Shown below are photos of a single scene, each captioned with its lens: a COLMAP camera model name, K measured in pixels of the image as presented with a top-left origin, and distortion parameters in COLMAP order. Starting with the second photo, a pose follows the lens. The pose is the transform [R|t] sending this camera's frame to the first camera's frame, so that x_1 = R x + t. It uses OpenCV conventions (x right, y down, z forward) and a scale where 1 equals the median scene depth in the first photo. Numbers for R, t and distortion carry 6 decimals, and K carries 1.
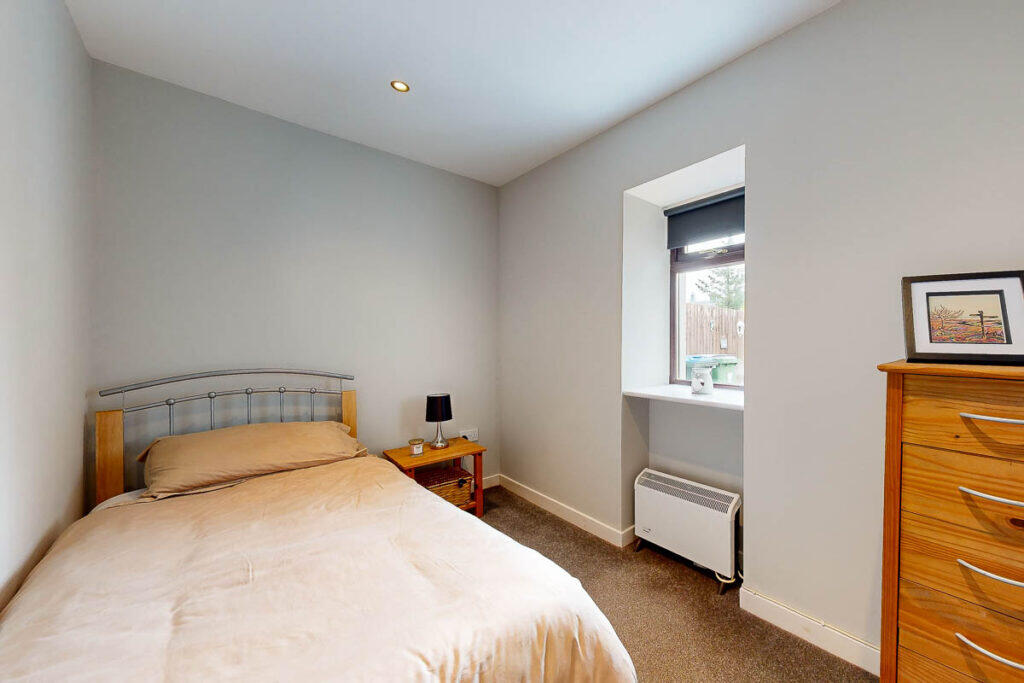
lens RADIAL K [[376.5, 0, 512.0], [0, 376.5, 341.5], [0, 0, 1]] dist [0.000565, 0.000024]
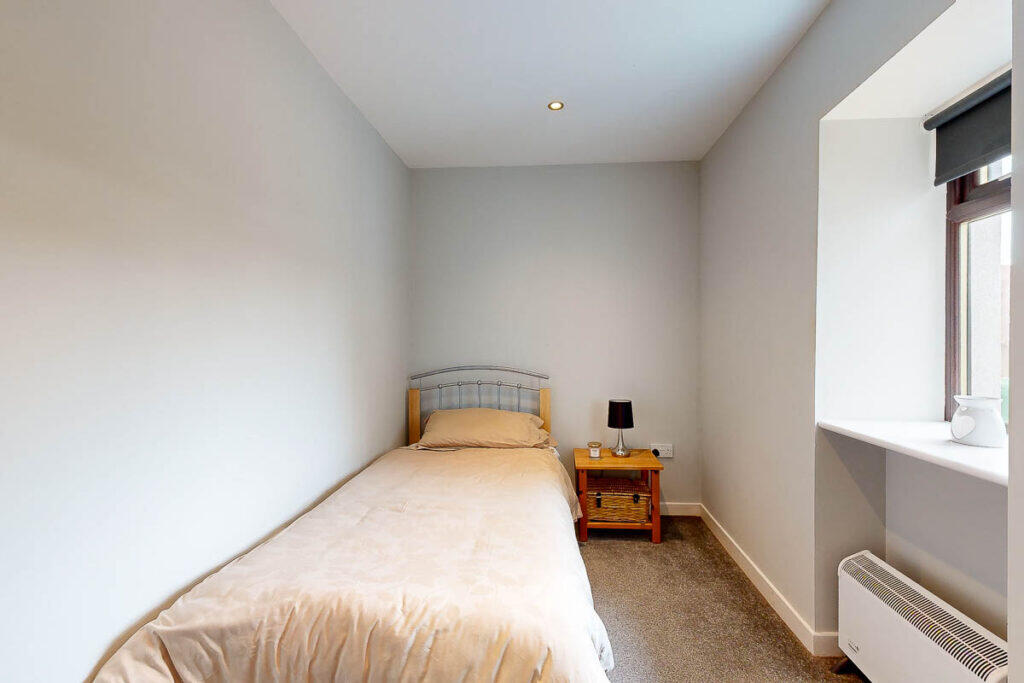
lens RADIAL K [[387.0, 0, 512.0], [0, 387.0, 341.5], [0, 0, 1]] dist [0.002280, 0.000081]
pose [[0.715390, -0.005232, -0.698706, 0.345147], [0.003323, 0.999986, -0.004086, -0.006438], [0.698717, 0.000601, 0.715398, 0.119041]]
